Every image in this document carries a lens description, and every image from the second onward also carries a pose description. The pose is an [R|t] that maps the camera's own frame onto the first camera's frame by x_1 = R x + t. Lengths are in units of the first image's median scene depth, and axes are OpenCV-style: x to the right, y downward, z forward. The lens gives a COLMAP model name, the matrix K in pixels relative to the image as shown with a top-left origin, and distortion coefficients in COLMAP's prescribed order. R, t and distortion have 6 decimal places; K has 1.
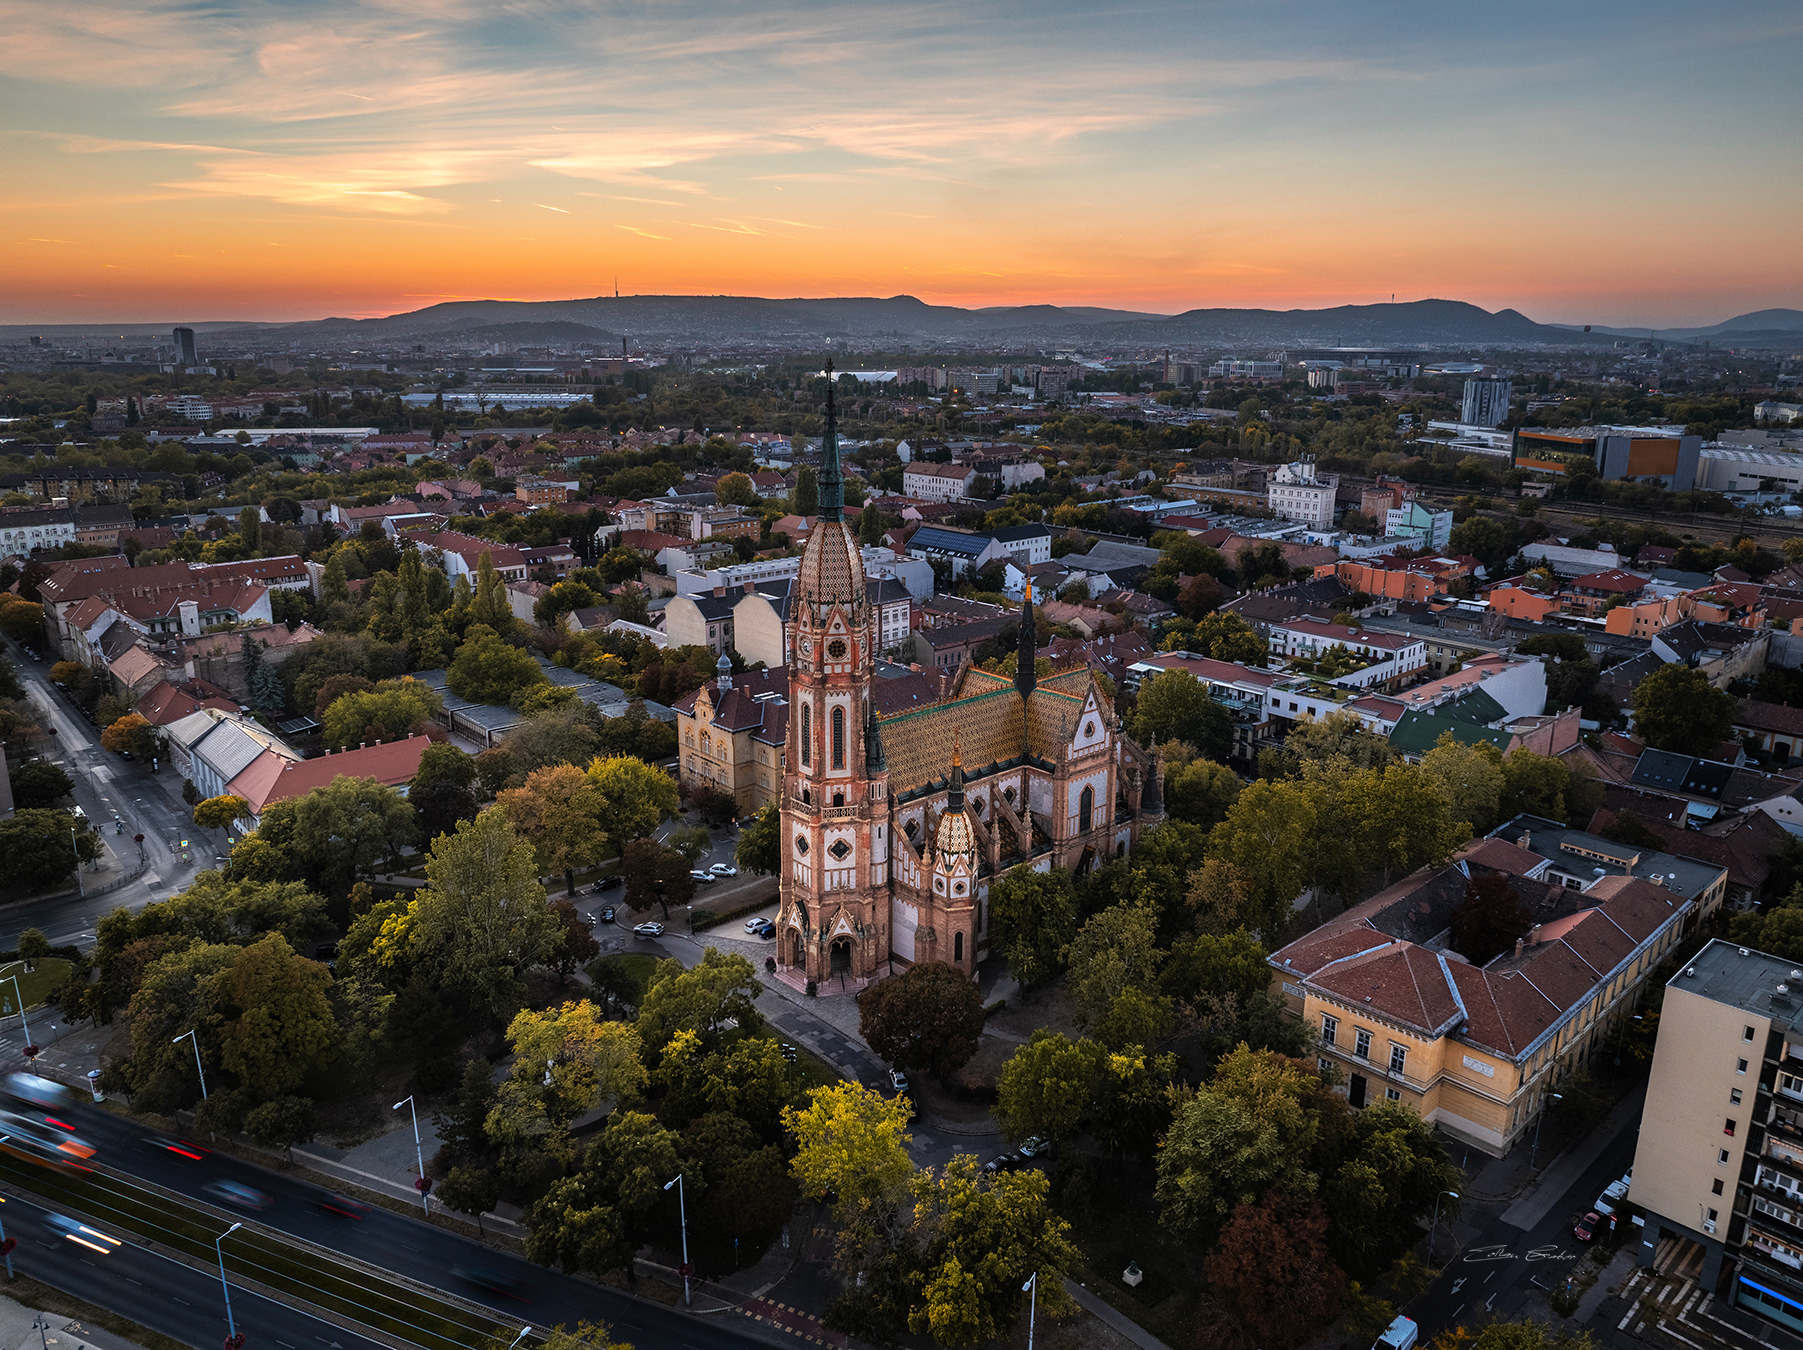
lens RADIAL K [[1273.8, 0, 903.3], [0, 1273.8, 684.3], [0, 0, 1]] dist [-0.037044, -0.000891]
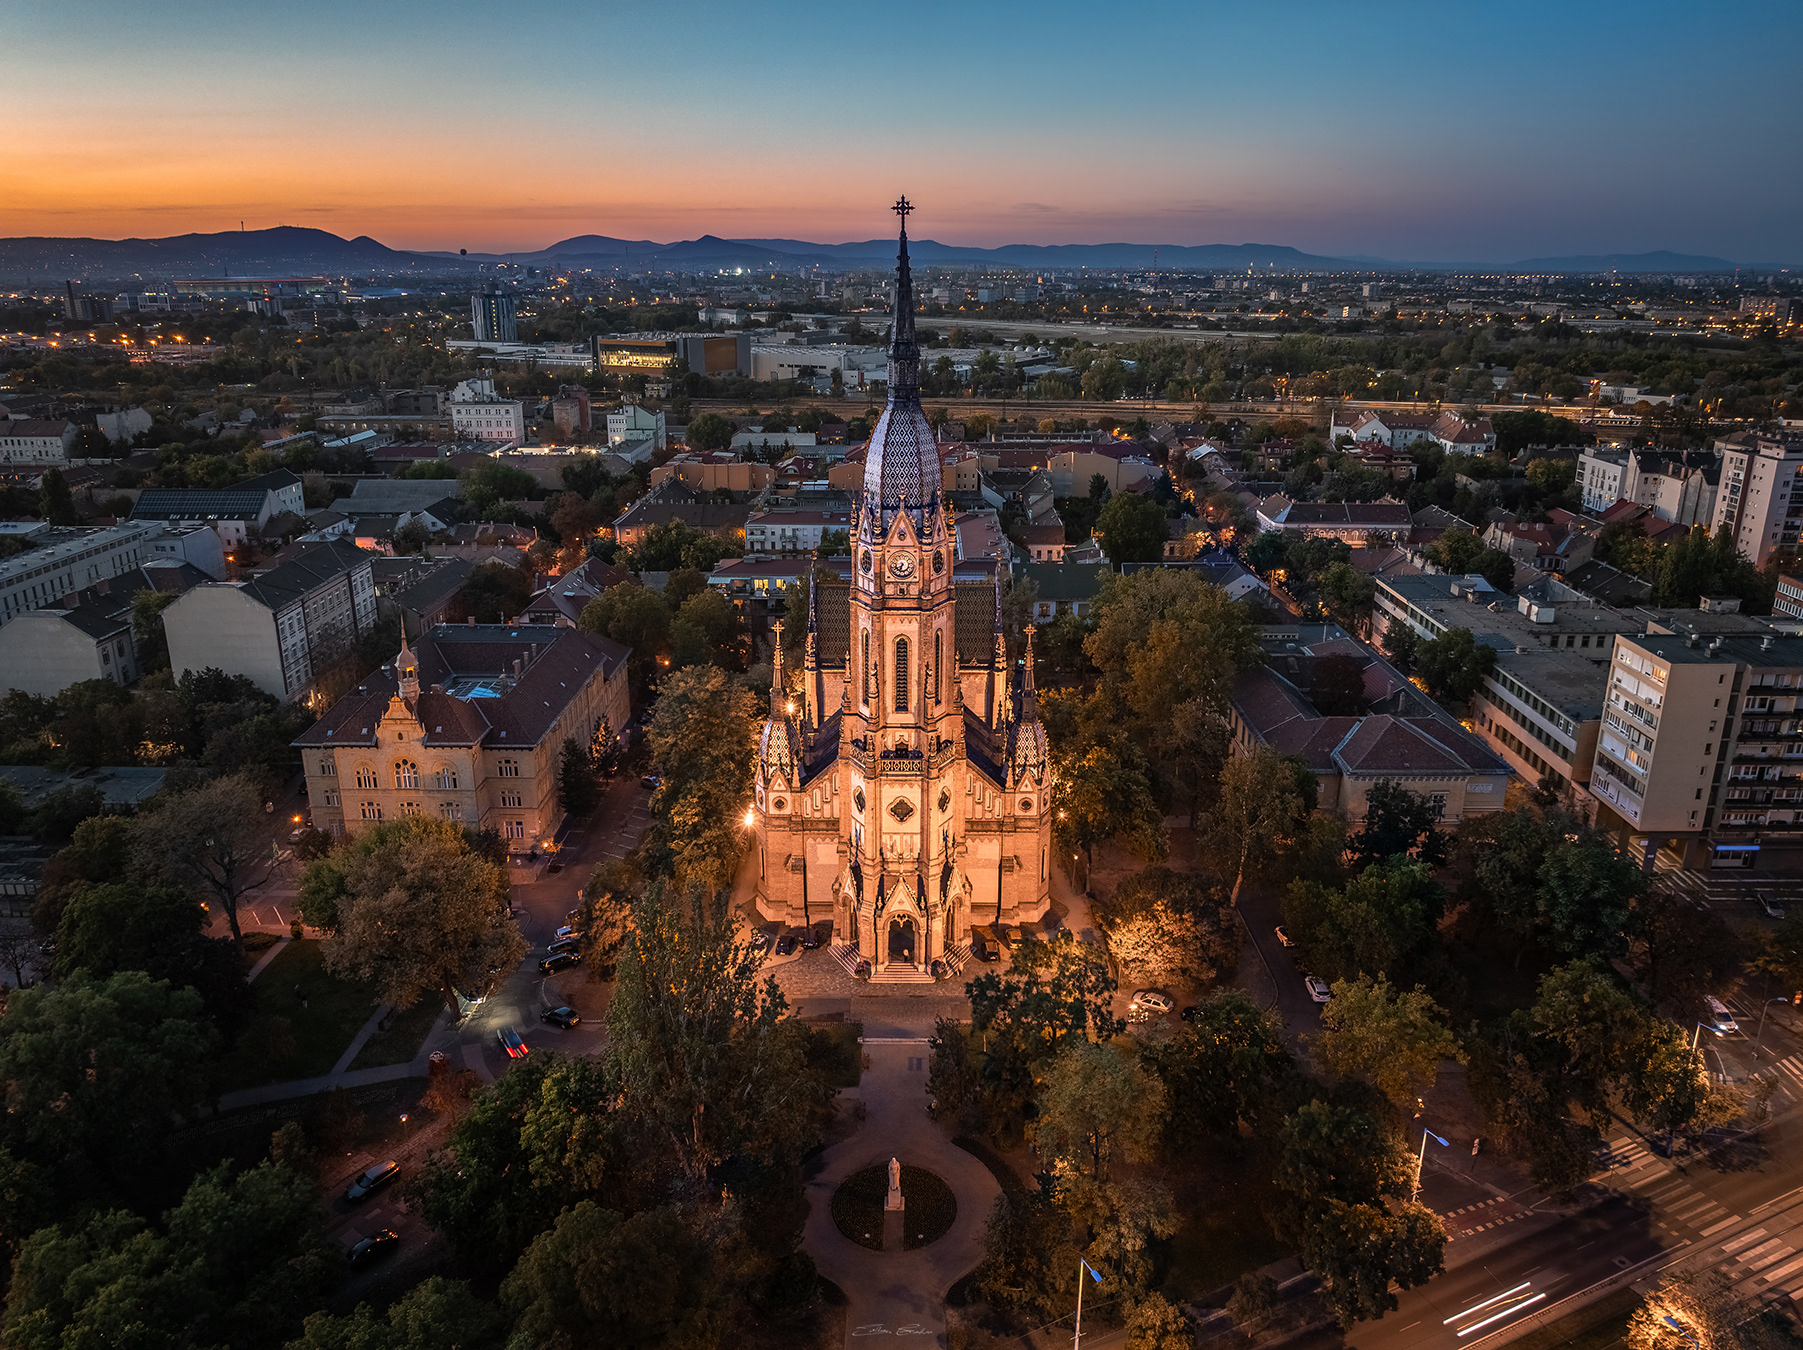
lens RADIAL K [[1273.8, 0, 923.0], [0, 1273.8, 665.8], [0, 0, 1]] dist [-0.037044, -0.000891]
pose [[0.675749, -0.225063, 0.701933, -0.253690], [0.196834, 0.972765, 0.122409, -0.024920], [-0.710366, 0.055446, 0.701646, 0.168396]]
